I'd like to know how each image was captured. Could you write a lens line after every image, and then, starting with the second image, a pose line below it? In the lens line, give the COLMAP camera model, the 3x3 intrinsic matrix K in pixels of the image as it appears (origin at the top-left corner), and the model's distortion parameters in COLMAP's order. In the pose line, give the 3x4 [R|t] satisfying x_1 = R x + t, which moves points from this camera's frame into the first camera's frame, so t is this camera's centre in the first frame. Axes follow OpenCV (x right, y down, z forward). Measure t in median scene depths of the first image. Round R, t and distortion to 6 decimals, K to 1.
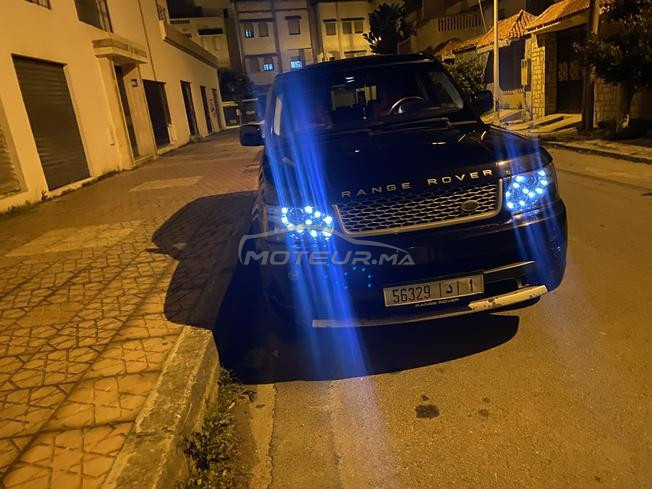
lens RADIAL K [[500.0, 0, 326.3], [0, 500.0, 244.2], [0, 0, 1]] dist [0.013023, 0.002644]
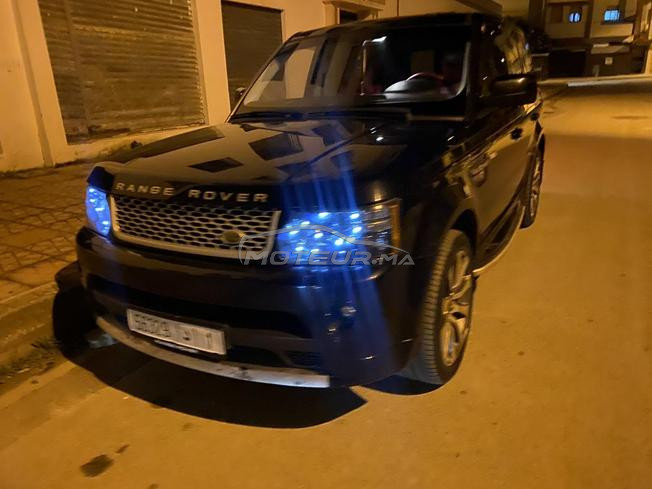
lens RADIAL K [[500.0, 0, 326.4], [0, 500.0, 246.1], [0, 0, 1]] dist [0.013023, 0.002644]
pose [[0.844748, 0.255016, -0.470497, 0.572804], [-0.209869, 0.966600, 0.147103, -0.153013], [0.492296, -0.025522, 0.870053, 0.329086]]
